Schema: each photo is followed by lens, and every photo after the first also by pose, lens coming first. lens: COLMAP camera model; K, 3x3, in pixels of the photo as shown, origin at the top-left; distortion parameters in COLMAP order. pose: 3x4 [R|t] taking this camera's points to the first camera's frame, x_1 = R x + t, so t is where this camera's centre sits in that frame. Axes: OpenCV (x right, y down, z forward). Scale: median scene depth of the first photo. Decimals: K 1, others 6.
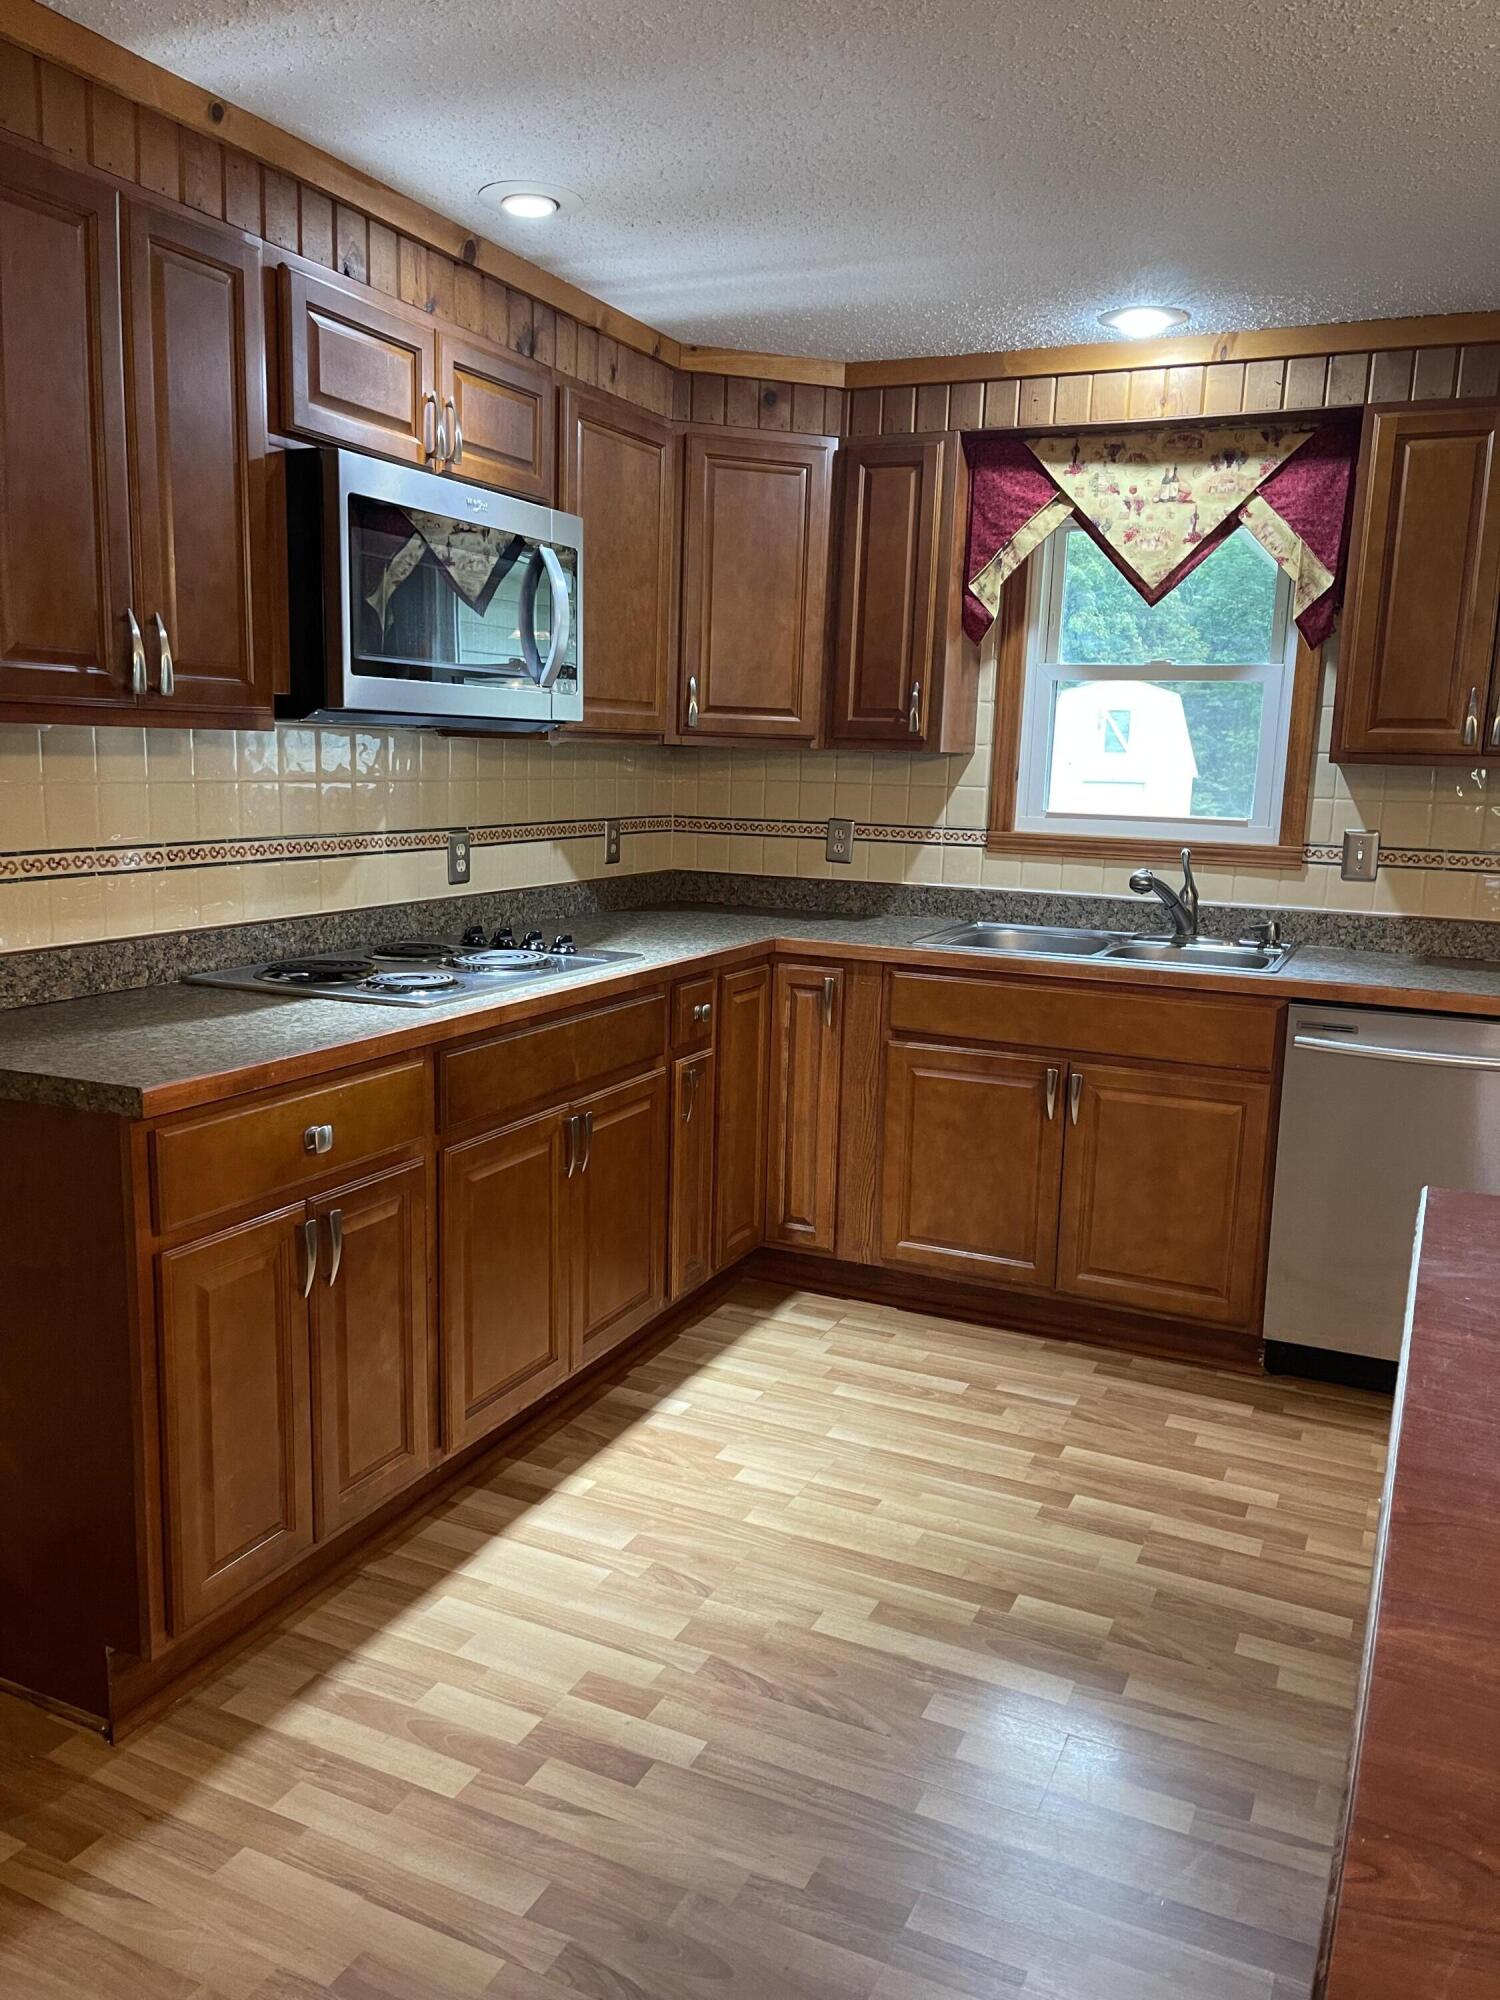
lens RADIAL K [[1499.6, 0, 750.0], [0, 1499.6, 1000.0], [0, 0, 1]] dist [0.078414, -0.105825]
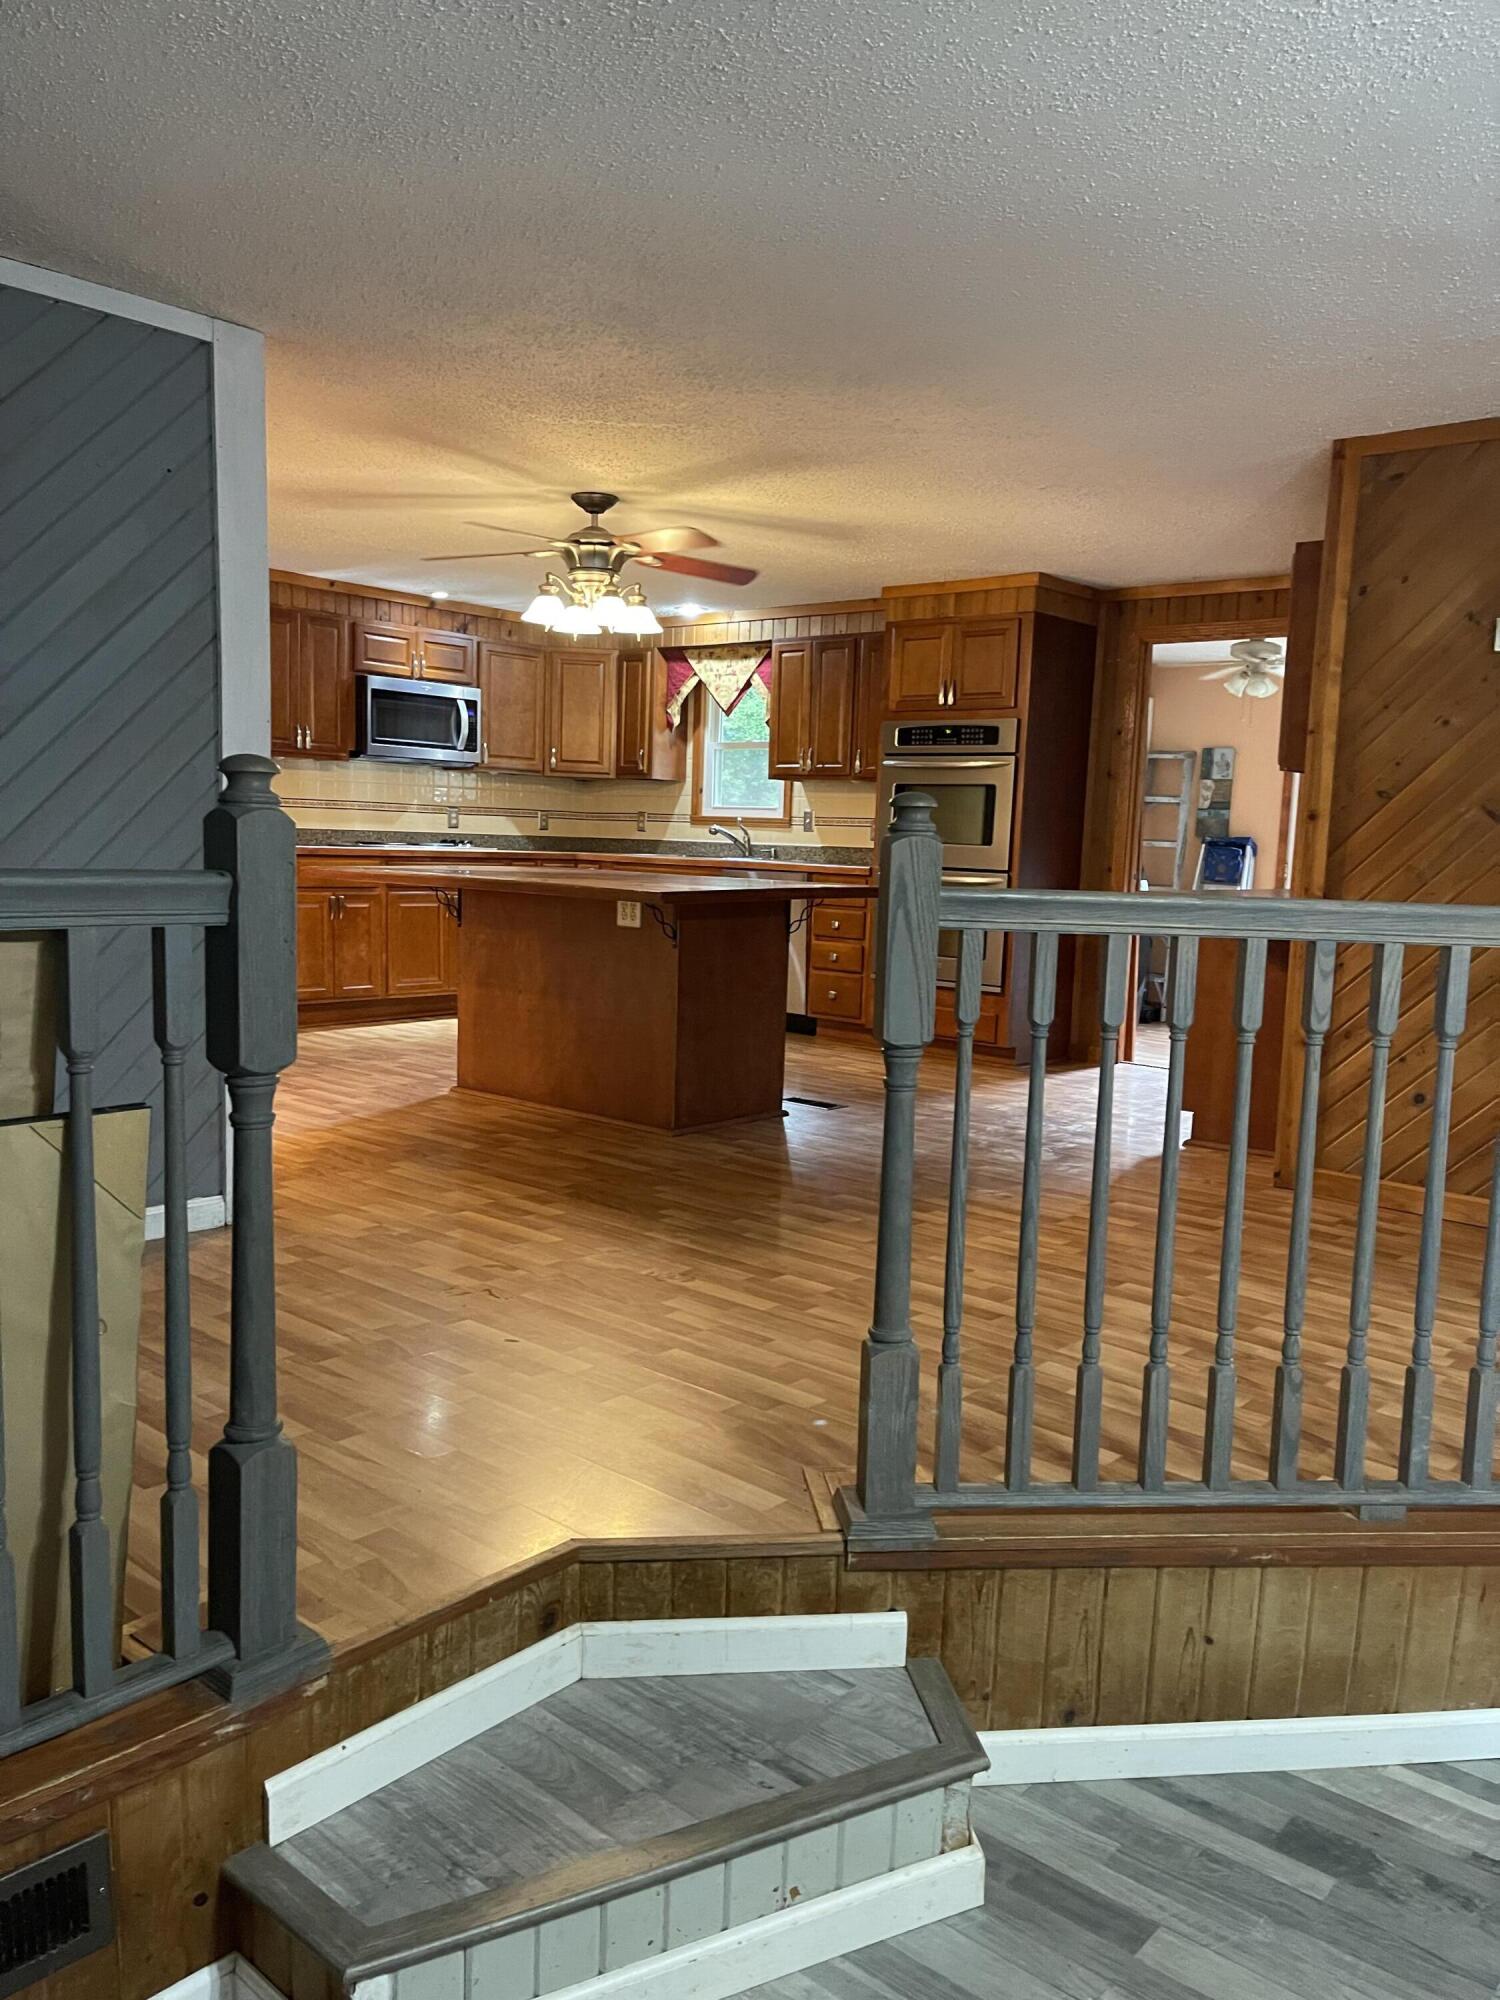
lens RADIAL K [[1505.6, 0, 756.2], [0, 1505.6, 1012.1], [0, 0, 1]] dist [0.074420, -0.105083]
pose [[0.961700, 0.035596, -0.271782, 0.999919], [-0.051381, 0.997367, -0.051181, 0.334975], [0.269244, 0.063185, 0.960997, -1.293230]]
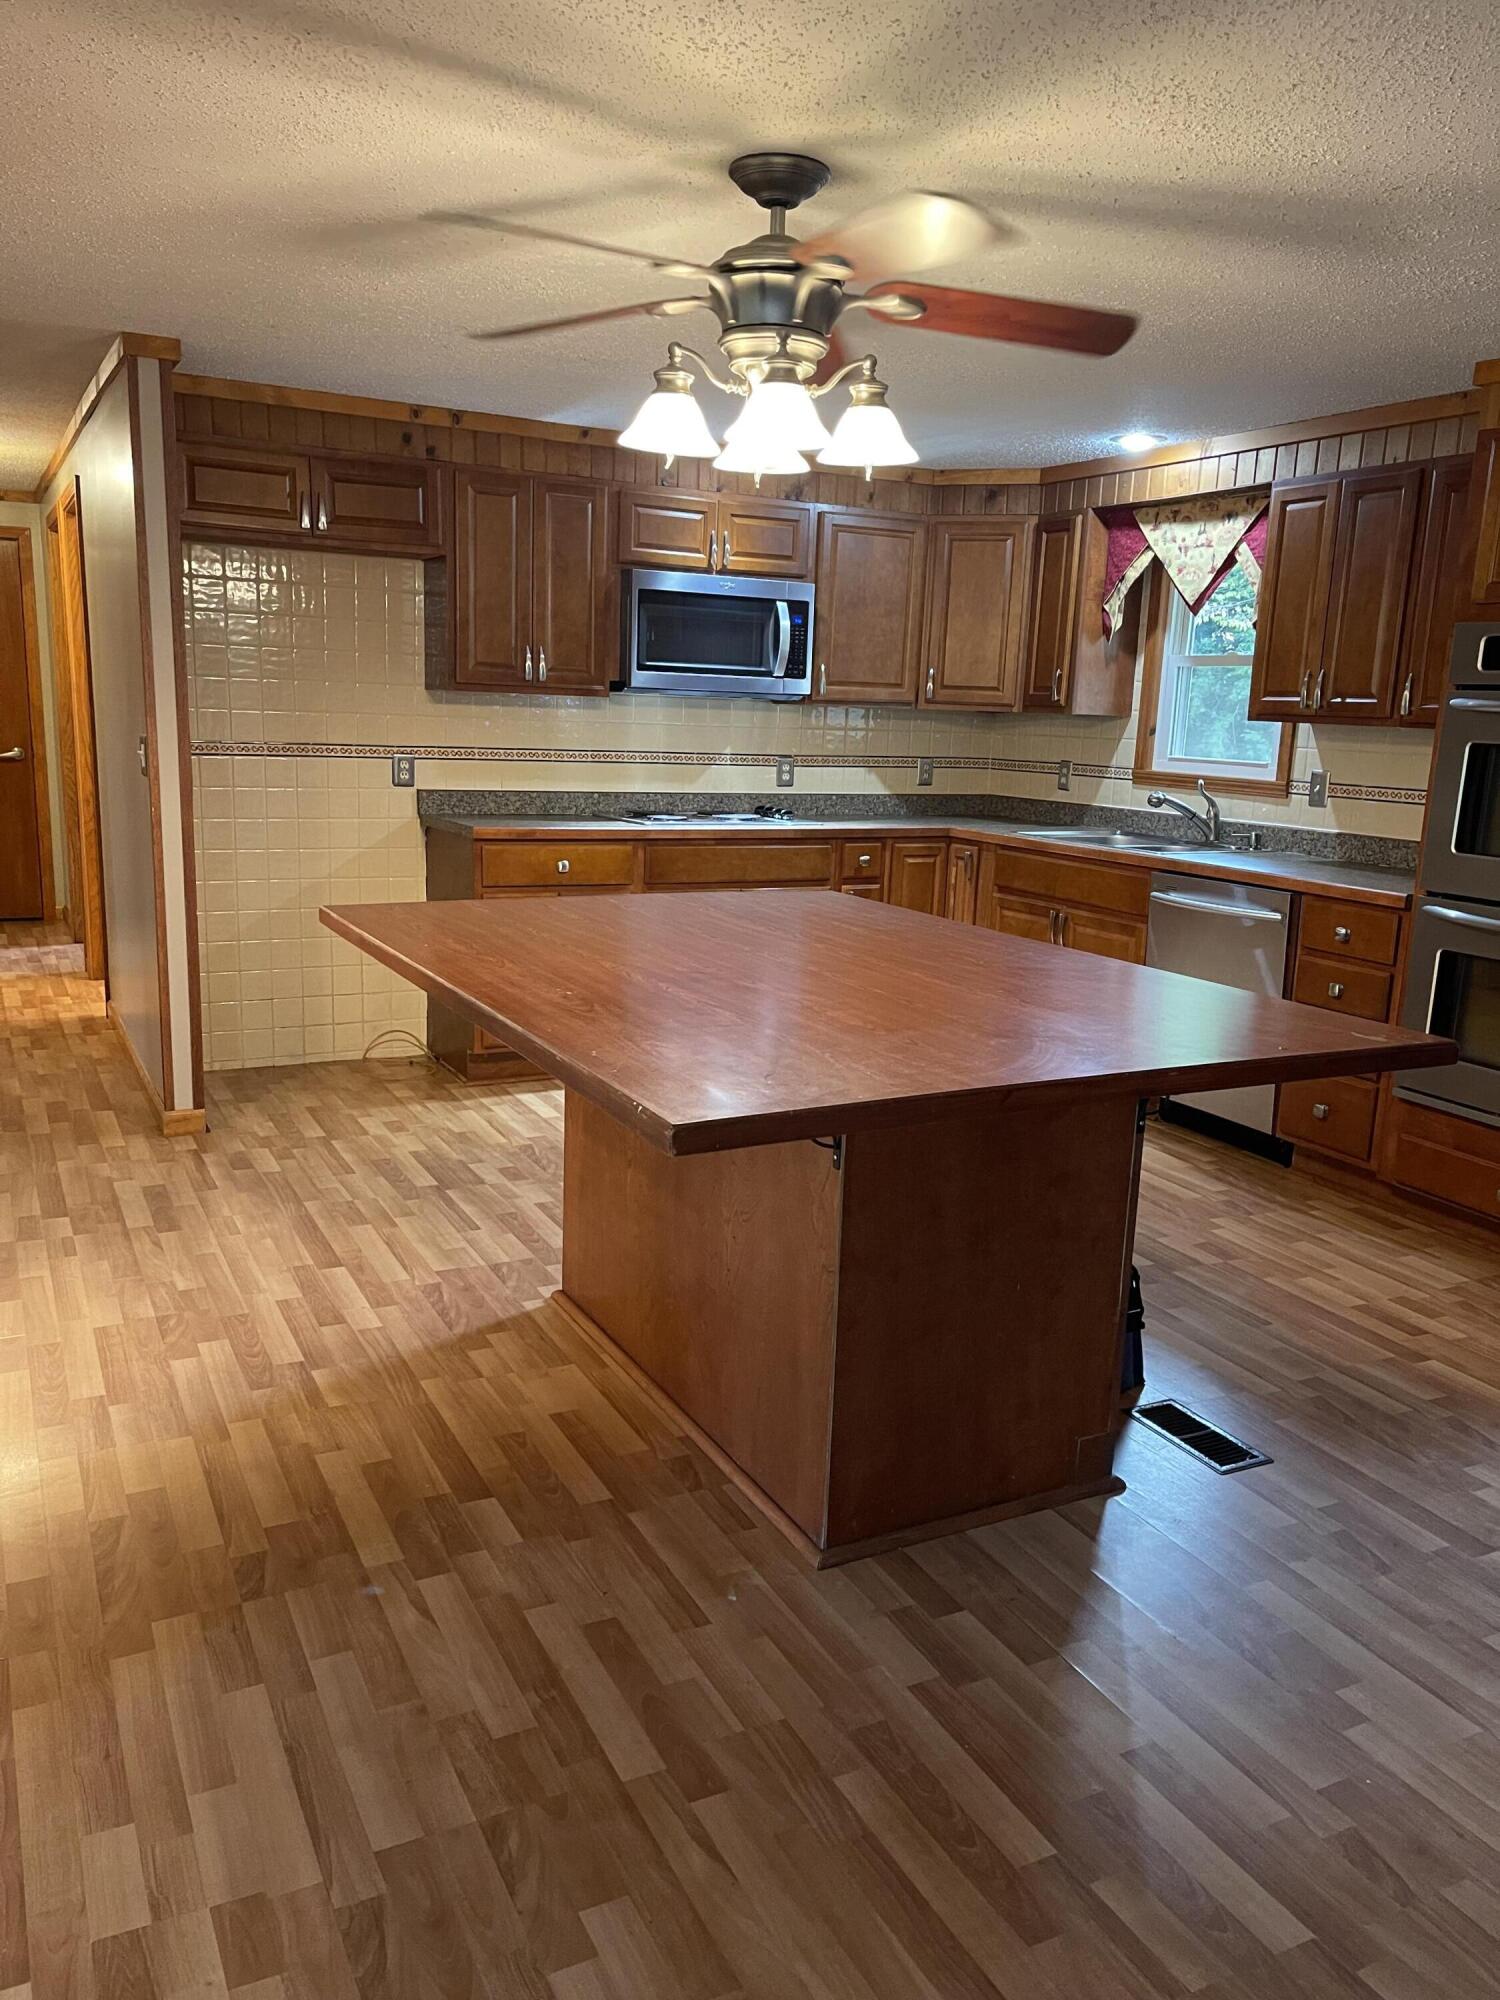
lens RADIAL K [[1505.6, 0, 756.2], [0, 1505.6, 1012.1], [0, 0, 1]] dist [0.074420, -0.105083]
pose [[0.795420, 0.121760, -0.593701, 0.876753], [-0.114698, 0.992151, 0.049809, 0.103821], [0.595106, 0.028477, 0.803143, -0.458010]]
